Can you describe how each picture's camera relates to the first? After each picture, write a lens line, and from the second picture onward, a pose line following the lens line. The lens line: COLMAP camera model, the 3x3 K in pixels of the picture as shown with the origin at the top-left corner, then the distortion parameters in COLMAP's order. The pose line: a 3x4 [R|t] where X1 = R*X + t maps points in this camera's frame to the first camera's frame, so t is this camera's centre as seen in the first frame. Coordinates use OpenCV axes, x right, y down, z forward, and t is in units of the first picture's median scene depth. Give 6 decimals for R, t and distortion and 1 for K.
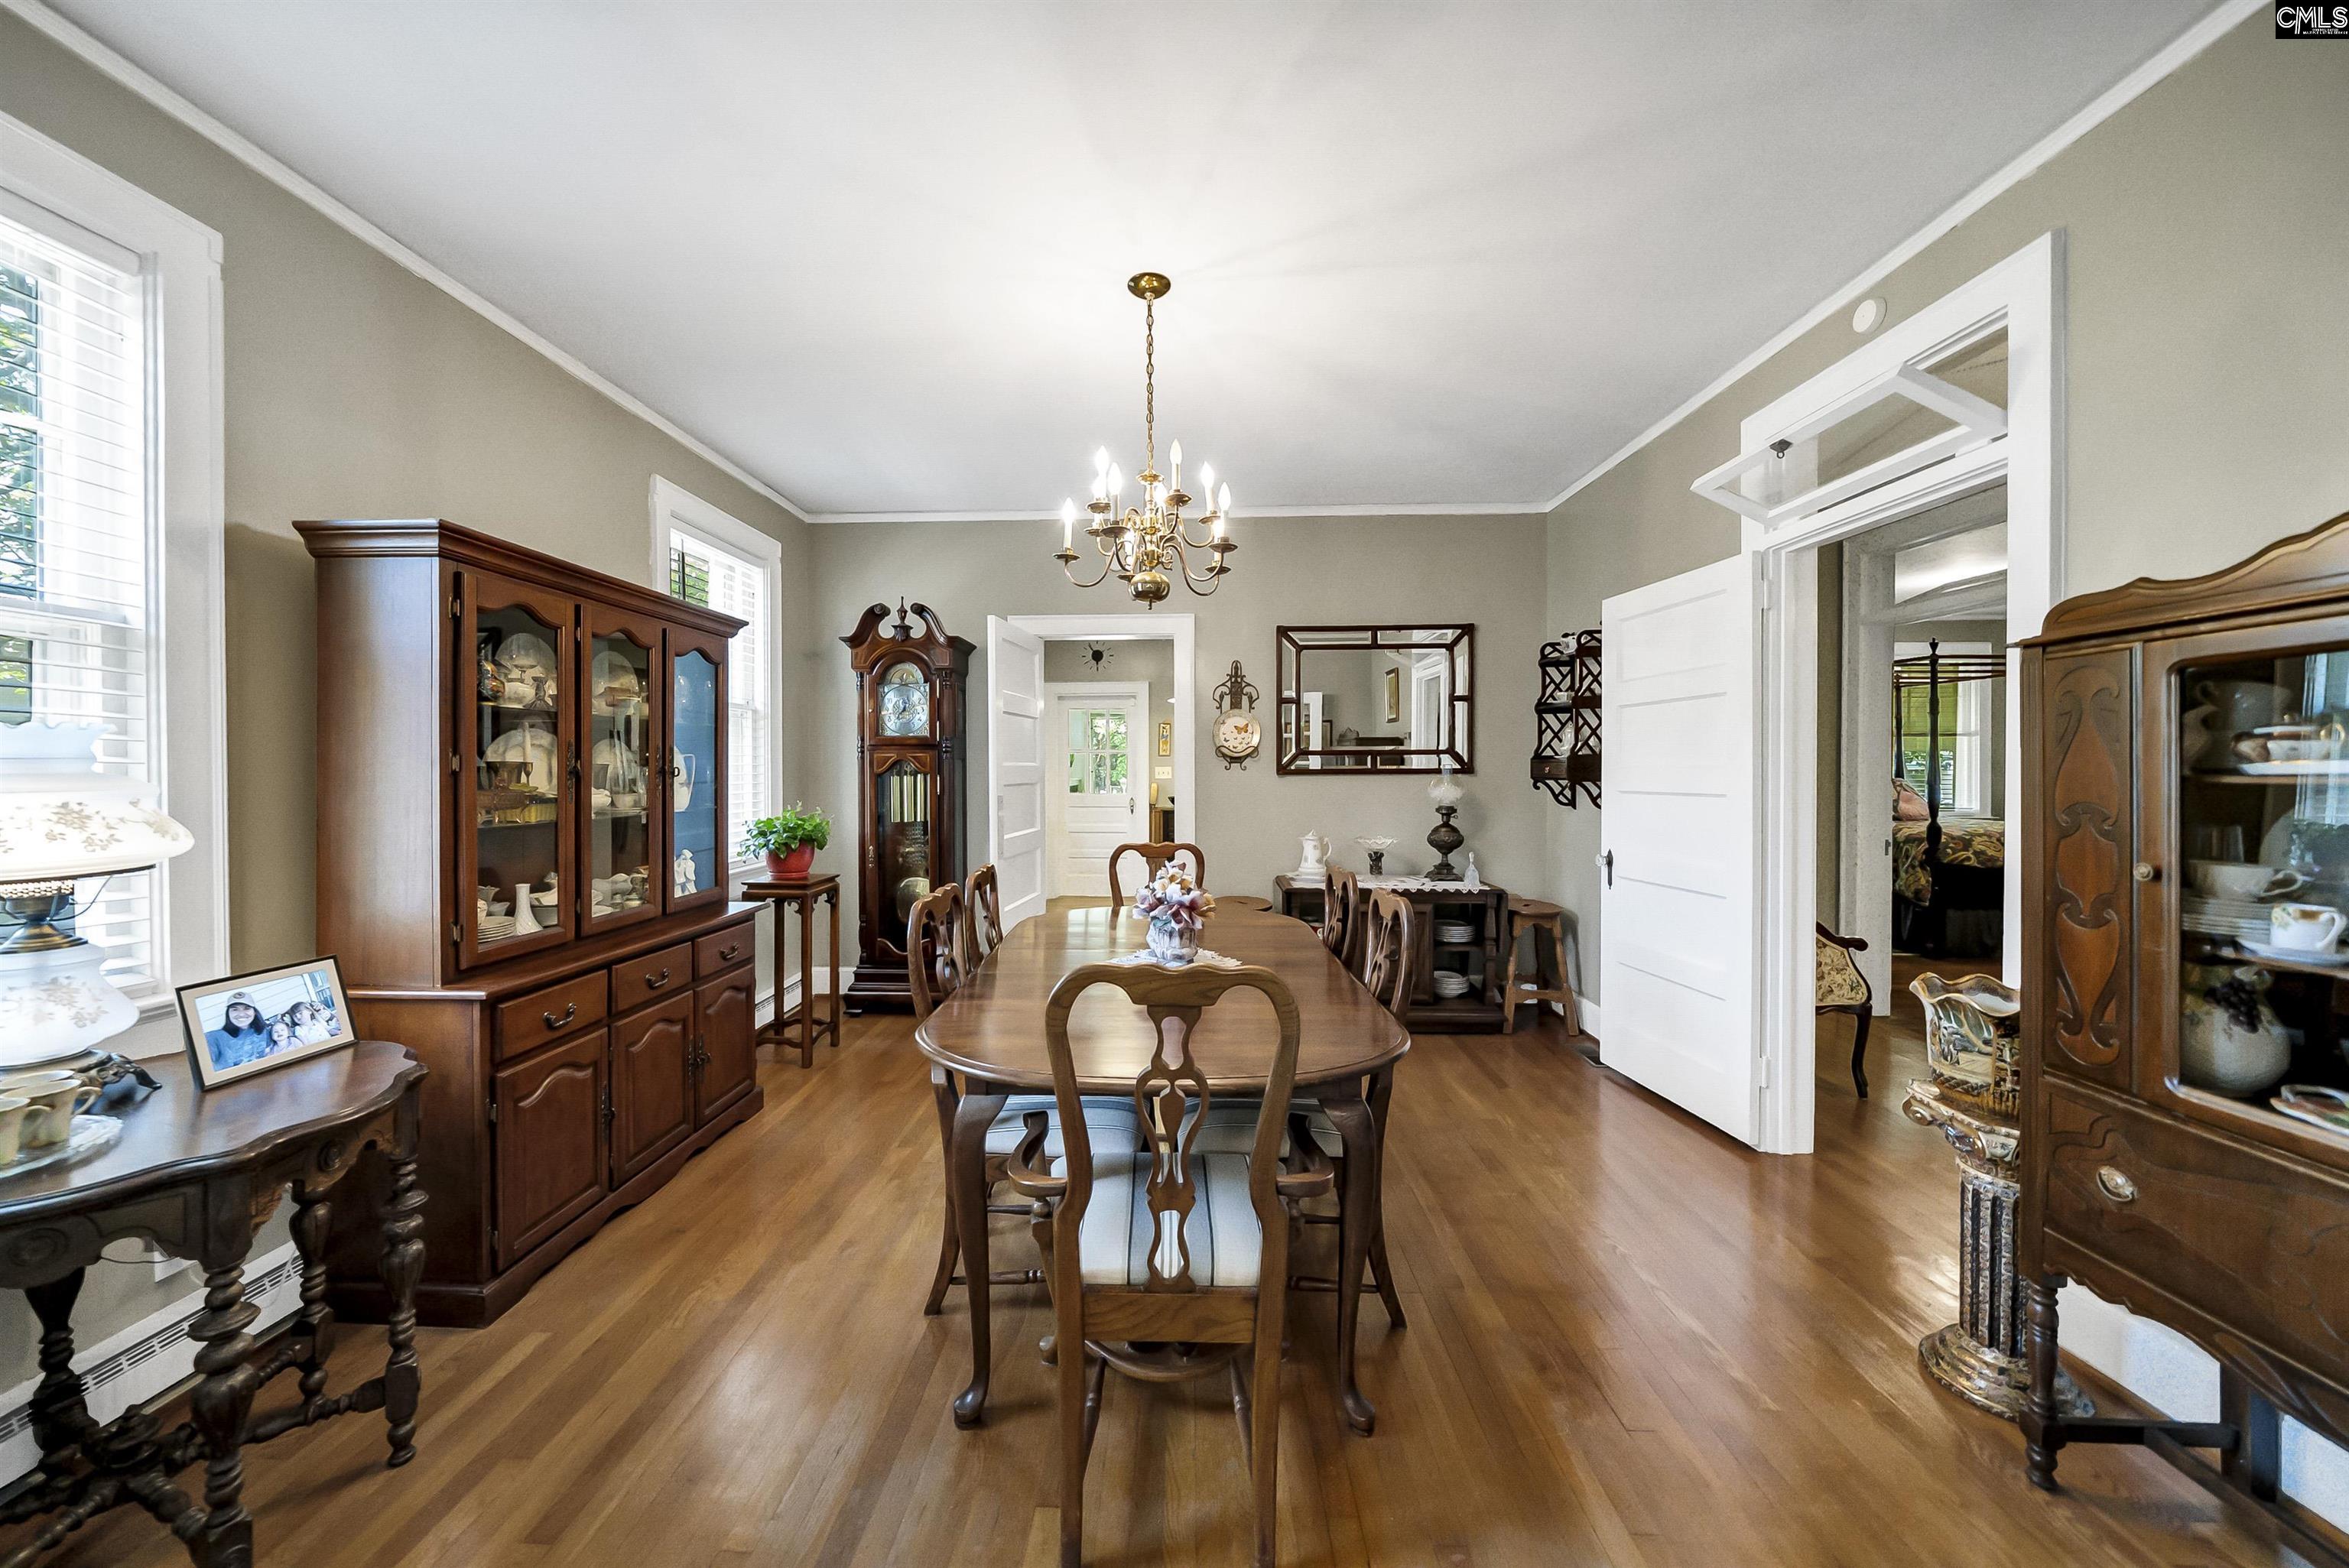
lens RADIAL K [[828.1, 0, 1128.2], [0, 828.1, 774.4], [0, 0, 1]] dist [-0.022030, -0.000003]
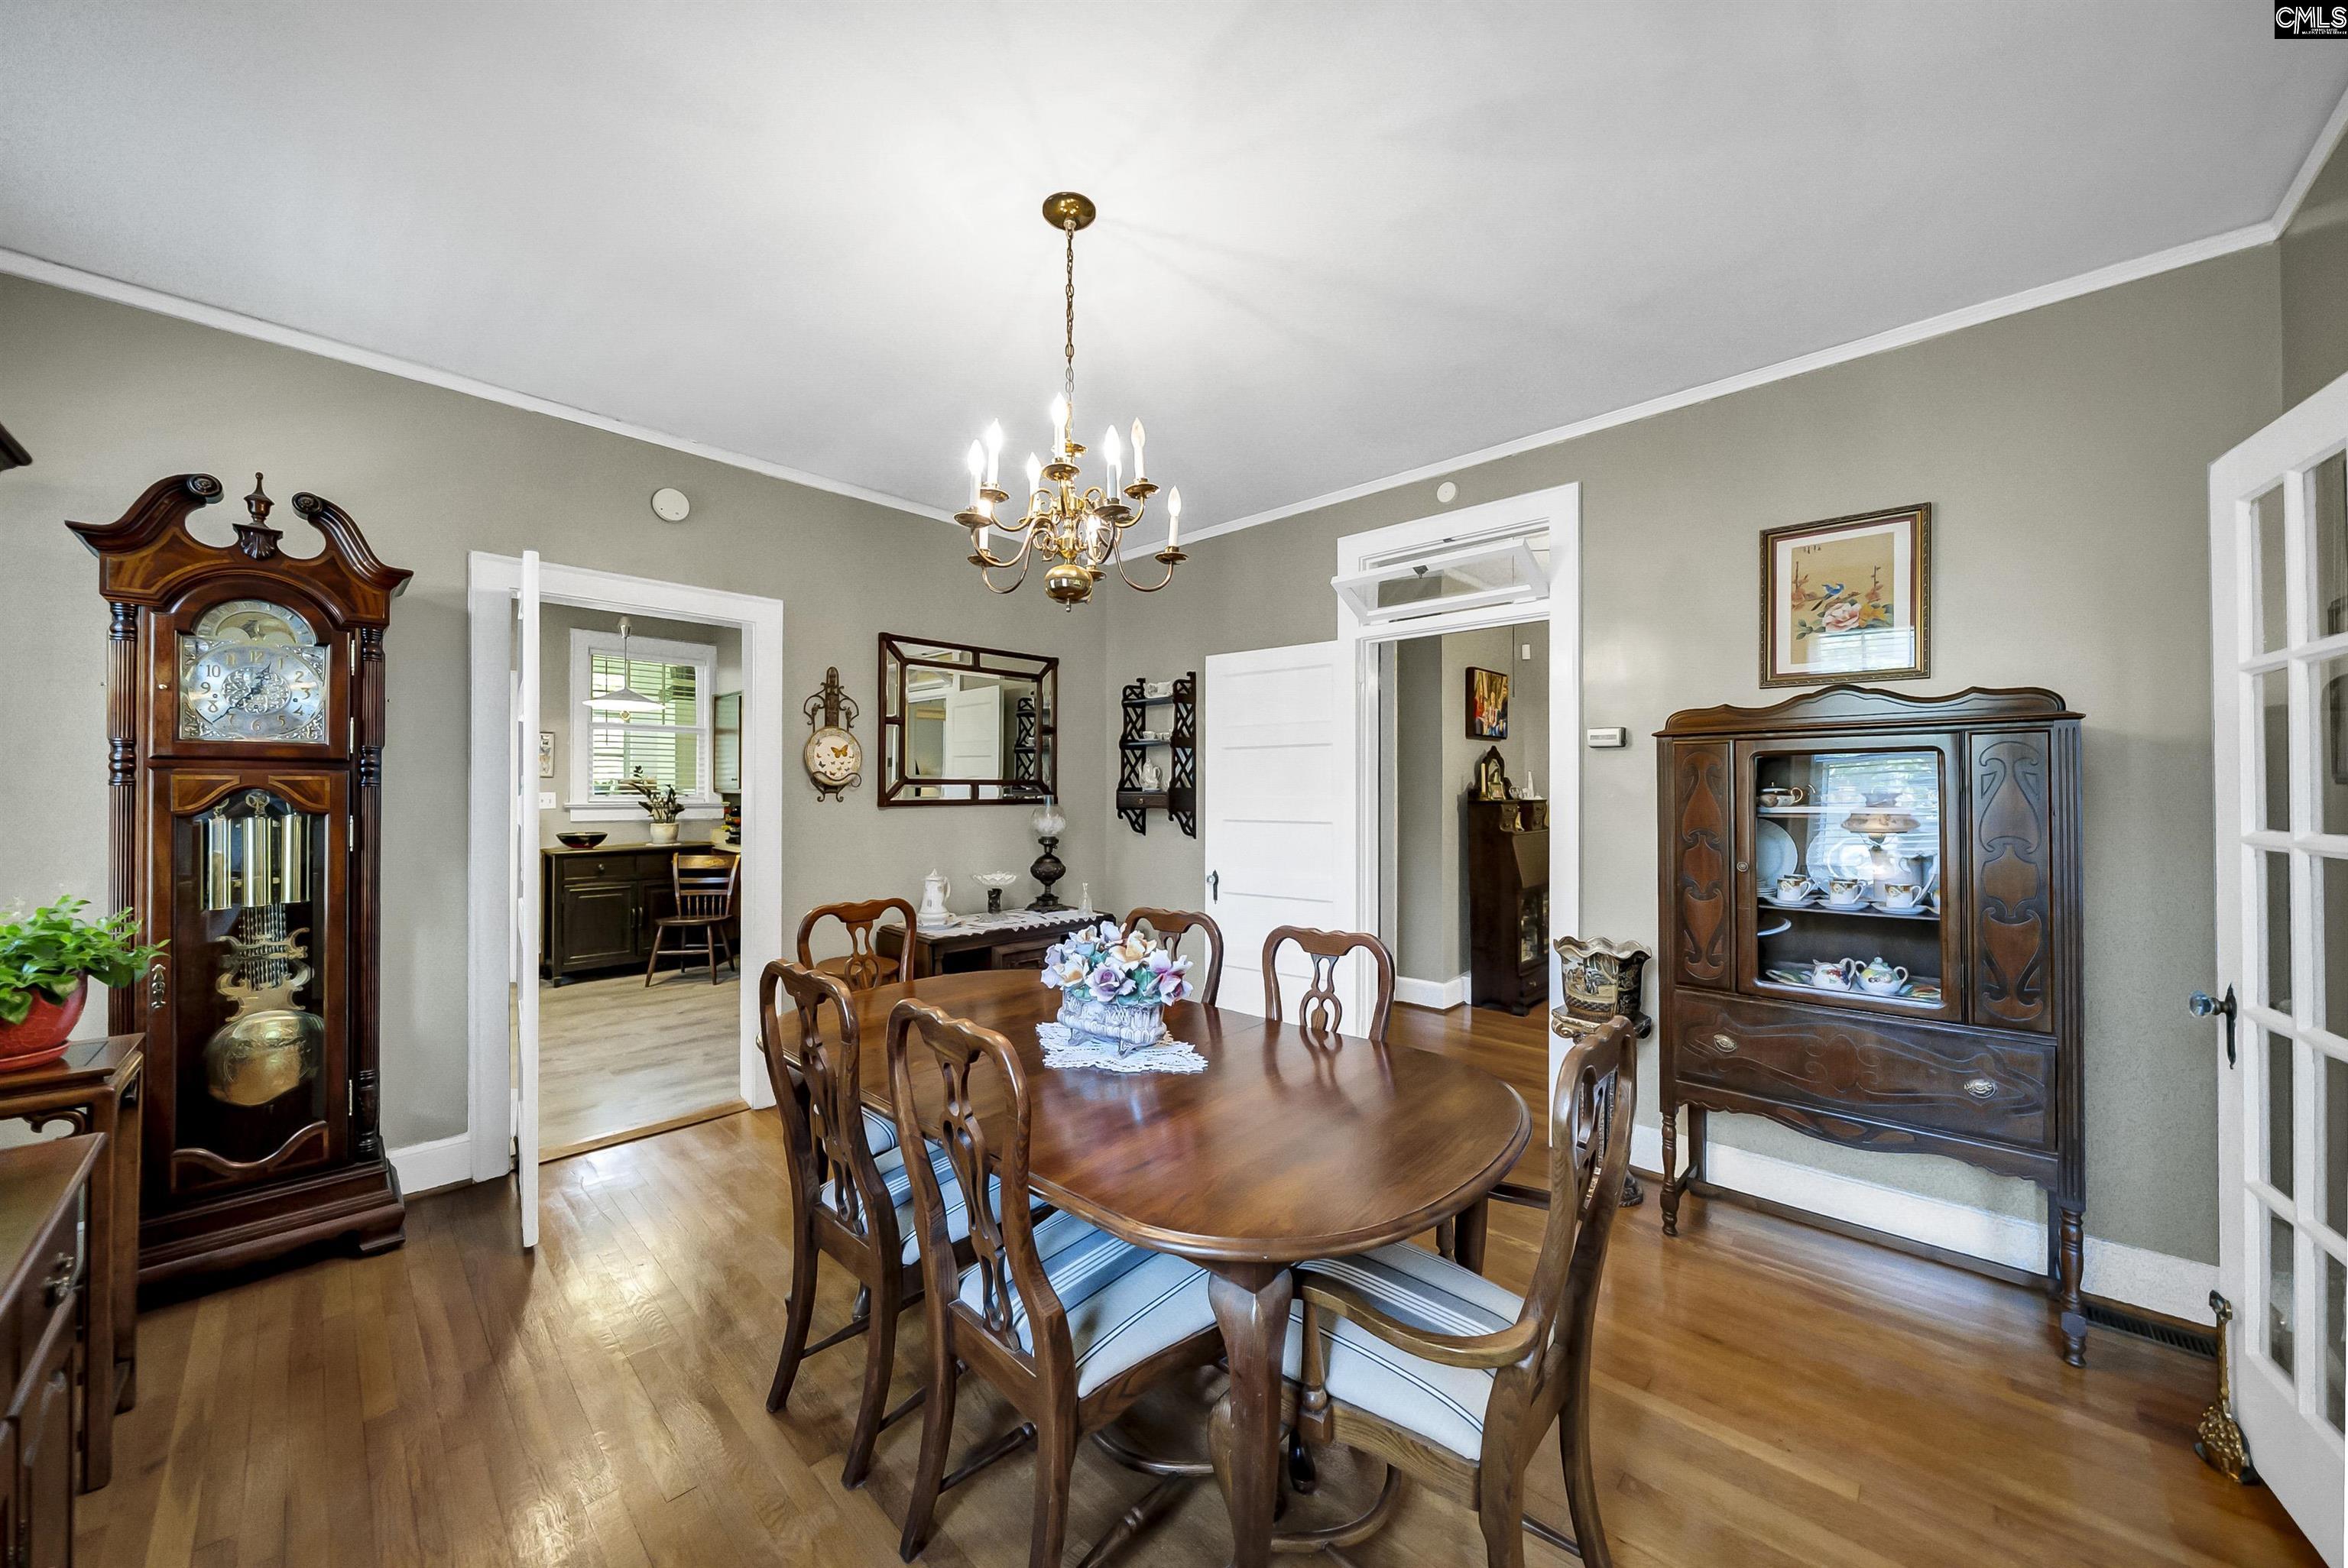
lens RADIAL K [[854.4, 0, 1168.1], [0, 854.4, 784.6], [0, 0, 1]] dist [-0.000003, 0.000062]
pose [[0.646330, 0.010079, 0.762992, -0.313094], [-0.000072, 0.999914, -0.013148, -0.011555], [-0.763058, 0.008443, 0.646274, 0.216411]]
